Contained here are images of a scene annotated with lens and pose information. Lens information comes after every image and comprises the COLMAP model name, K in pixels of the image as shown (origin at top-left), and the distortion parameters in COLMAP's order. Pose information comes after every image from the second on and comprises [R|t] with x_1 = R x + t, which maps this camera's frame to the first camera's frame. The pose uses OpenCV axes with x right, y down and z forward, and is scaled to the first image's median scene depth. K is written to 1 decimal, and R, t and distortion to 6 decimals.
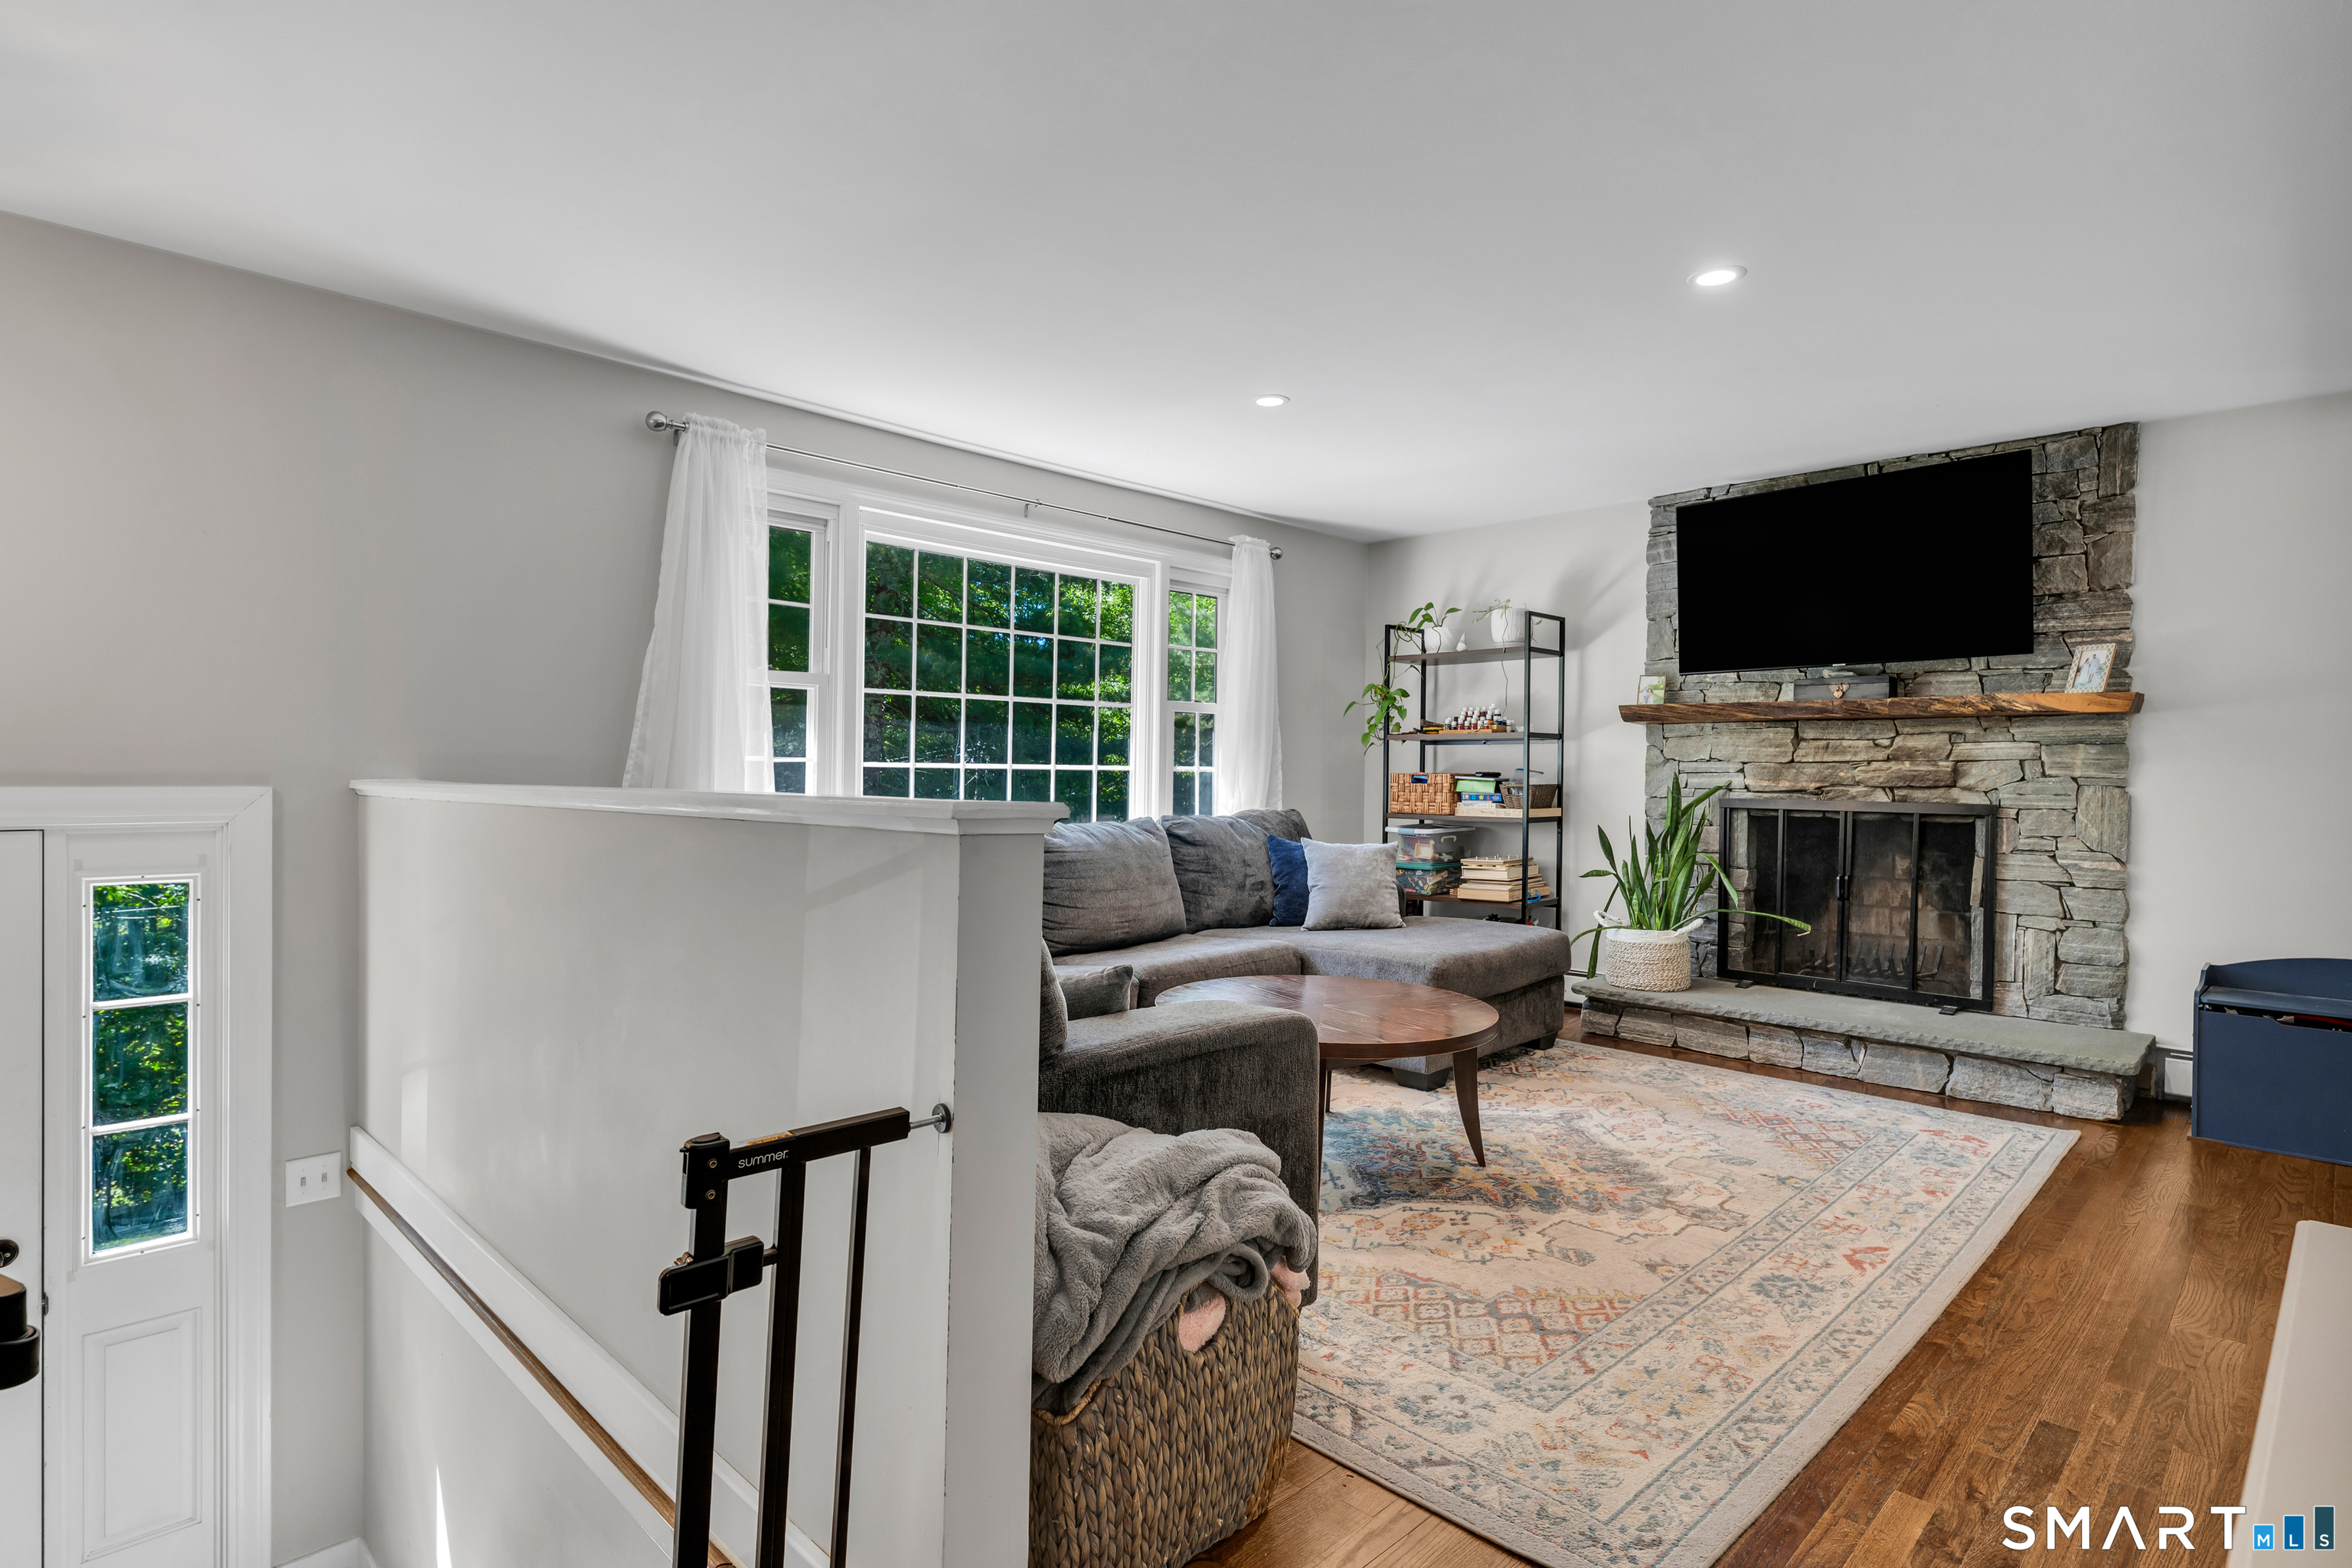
lens RADIAL K [[1198.3, 0, 1171.3], [0, 1198.3, 783.9], [0, 0, 1]] dist [0.000557, -0.000660]
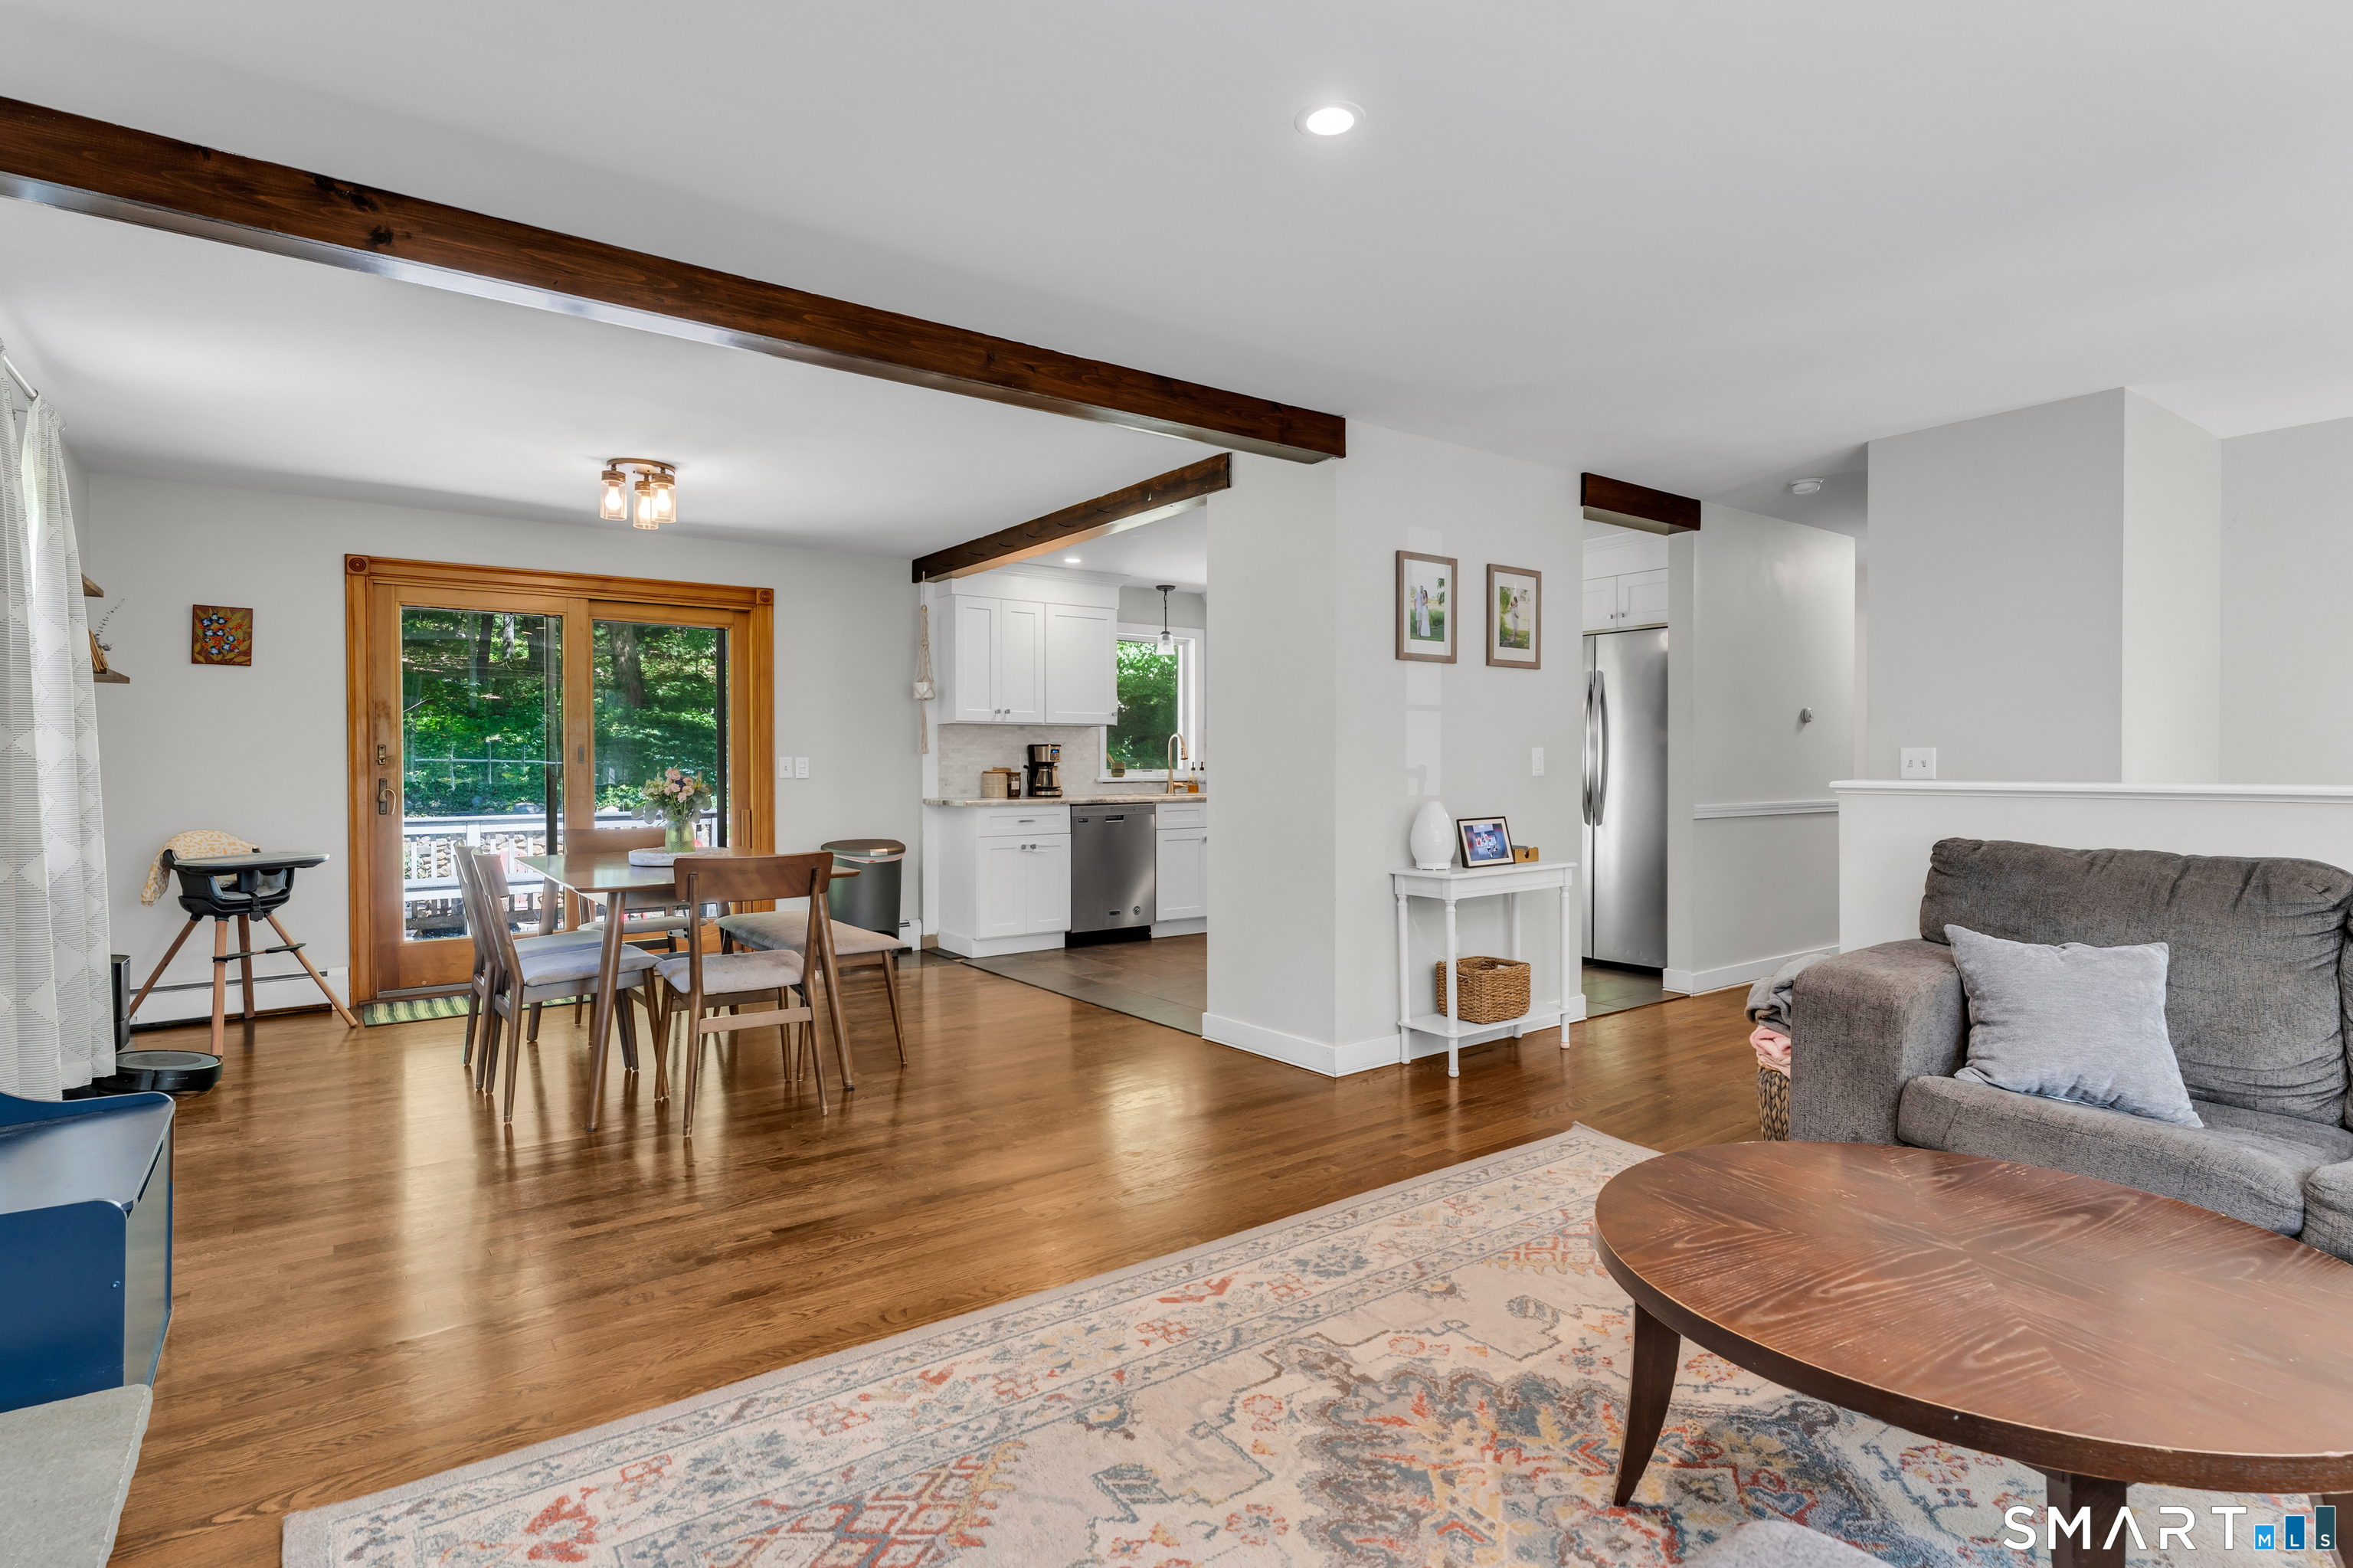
lens RADIAL K [[1167.3, 0, 1176.5], [0, 1167.3, 784.0], [0, 0, 1]] dist [-0.000579, -0.000752]
pose [[-0.987161, -0.009694, 0.159433, 0.291418], [-0.005356, 0.999604, 0.027614, -0.012728], [-0.159638, 0.026406, -0.986822, 1.195782]]
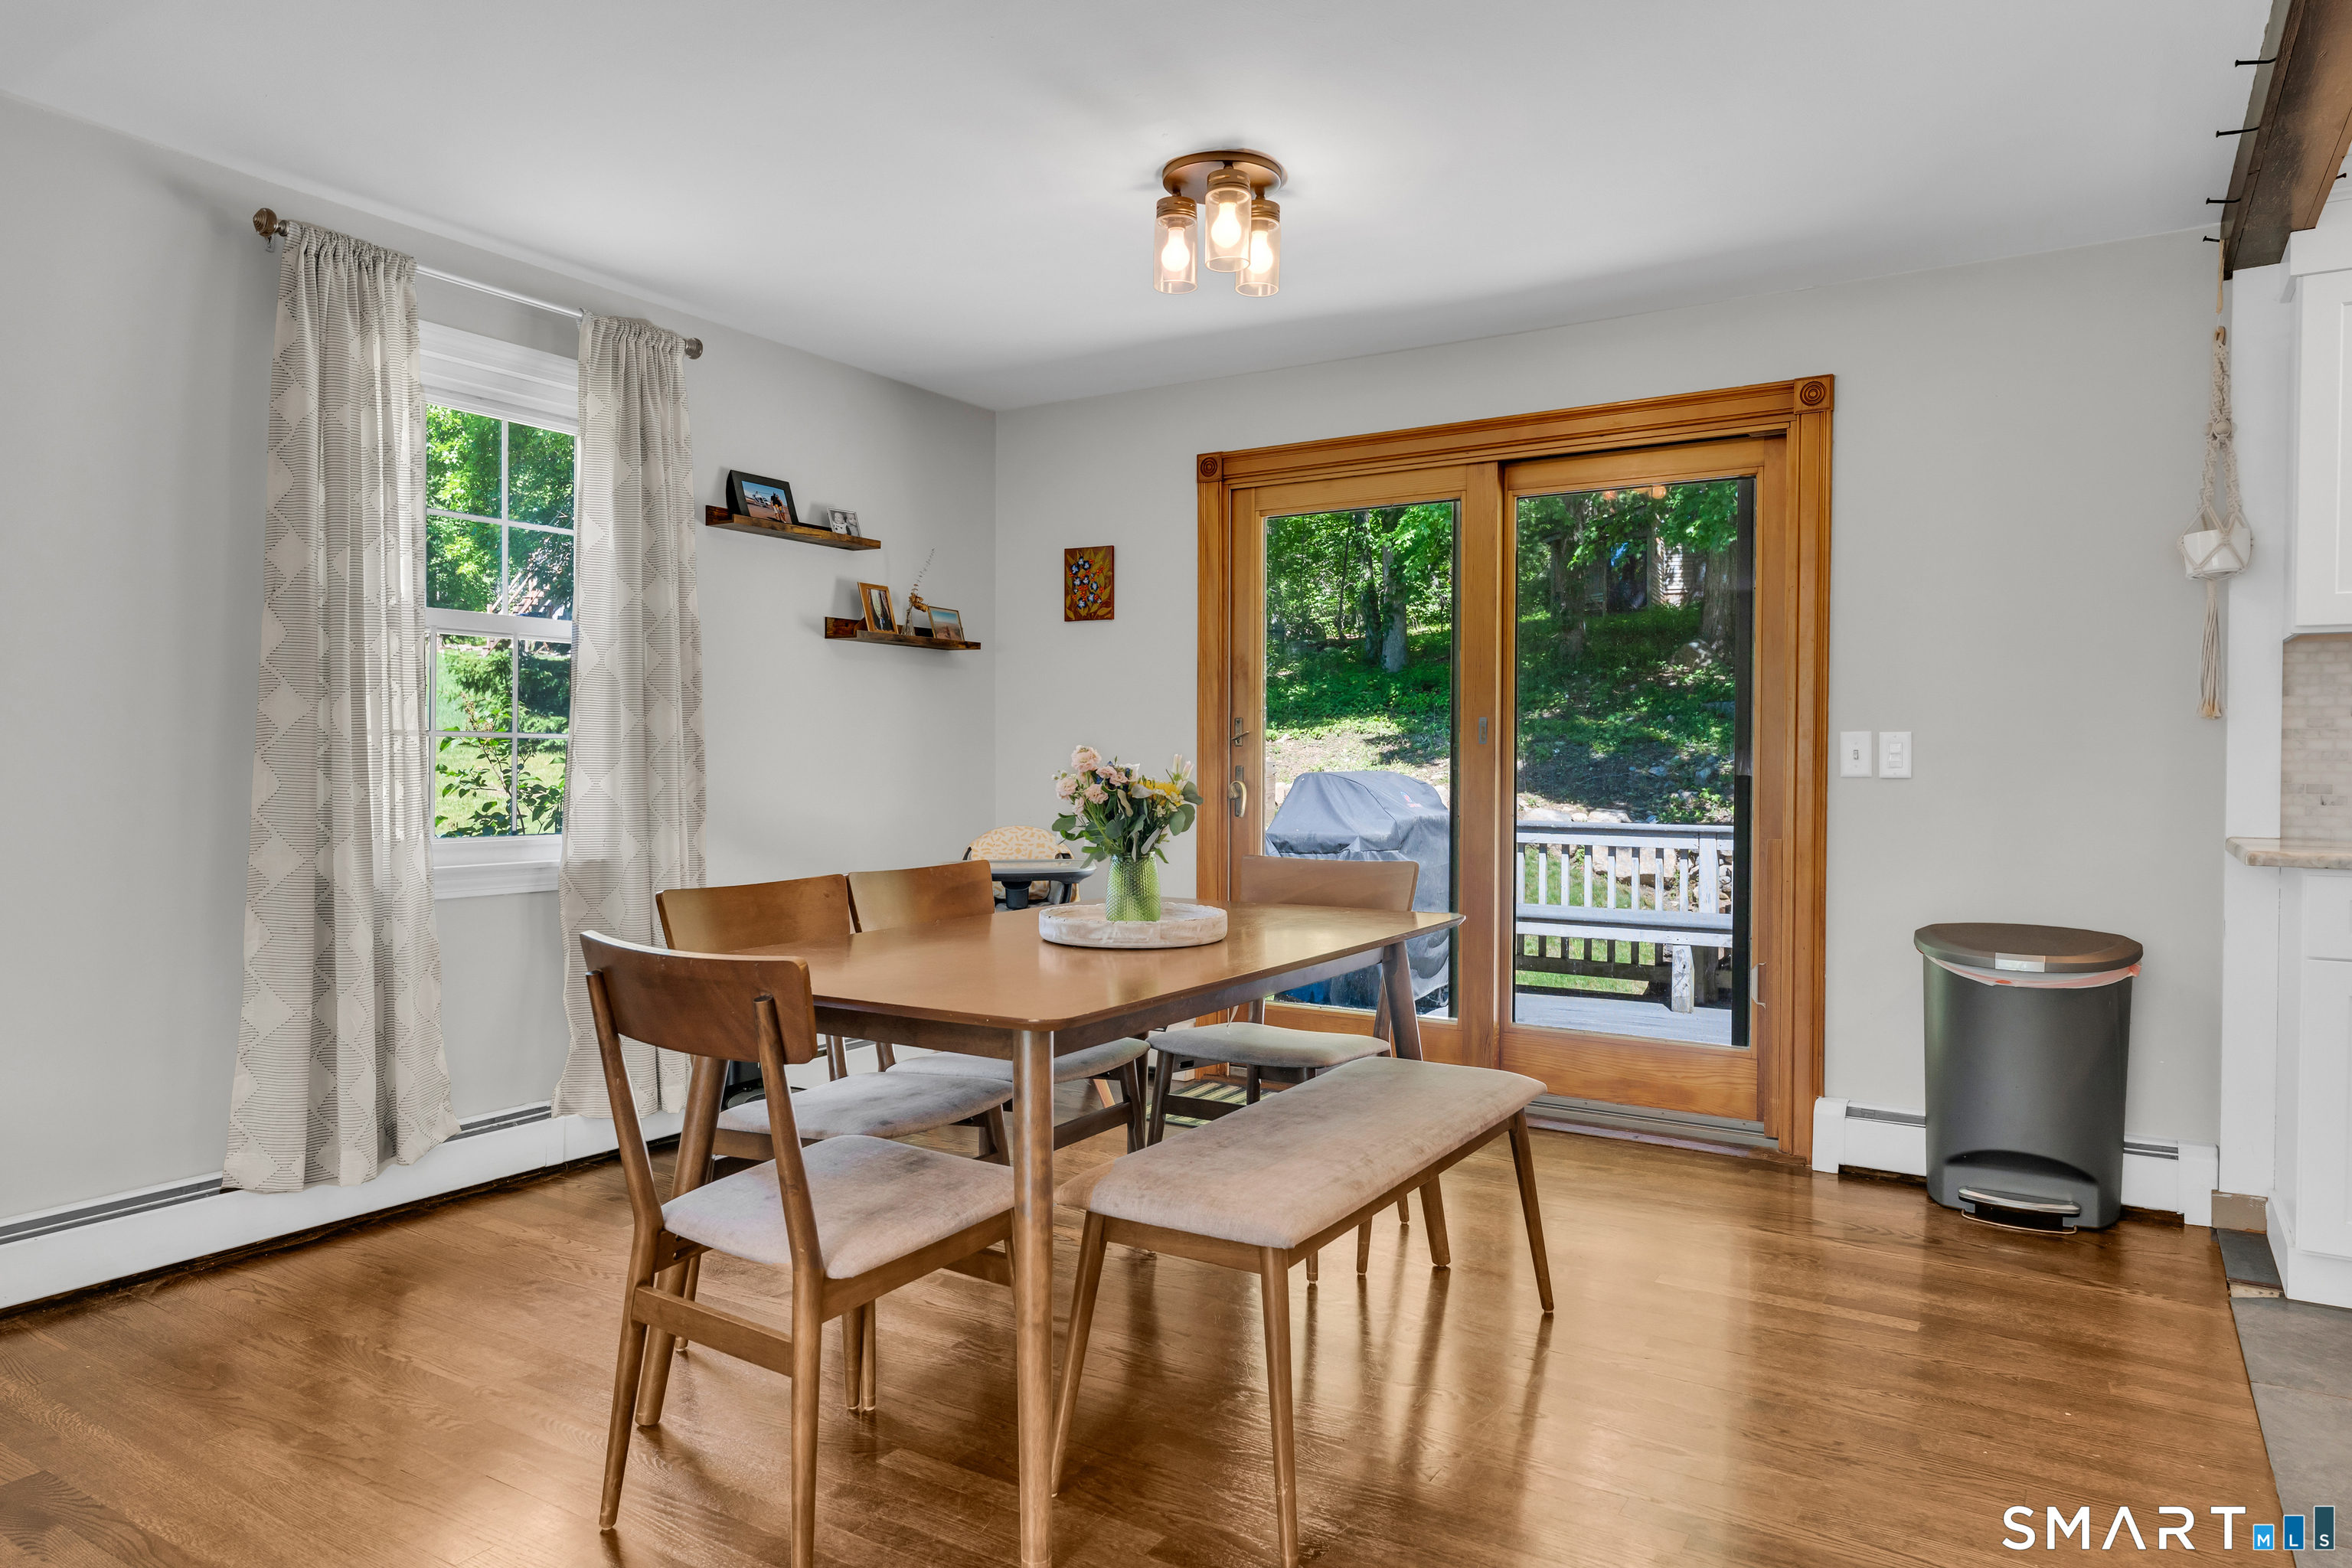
lens RADIAL K [[1483.6, 0, 1171.1], [0, 1483.6, 779.2], [0, 0, 1]] dist [0.000204, -0.000049]
pose [[-0.217651, -0.026040, 0.975679, 0.247748], [0.003488, 0.999617, 0.027457, -0.000023], [-0.976020, 0.009380, -0.217477, 0.378372]]
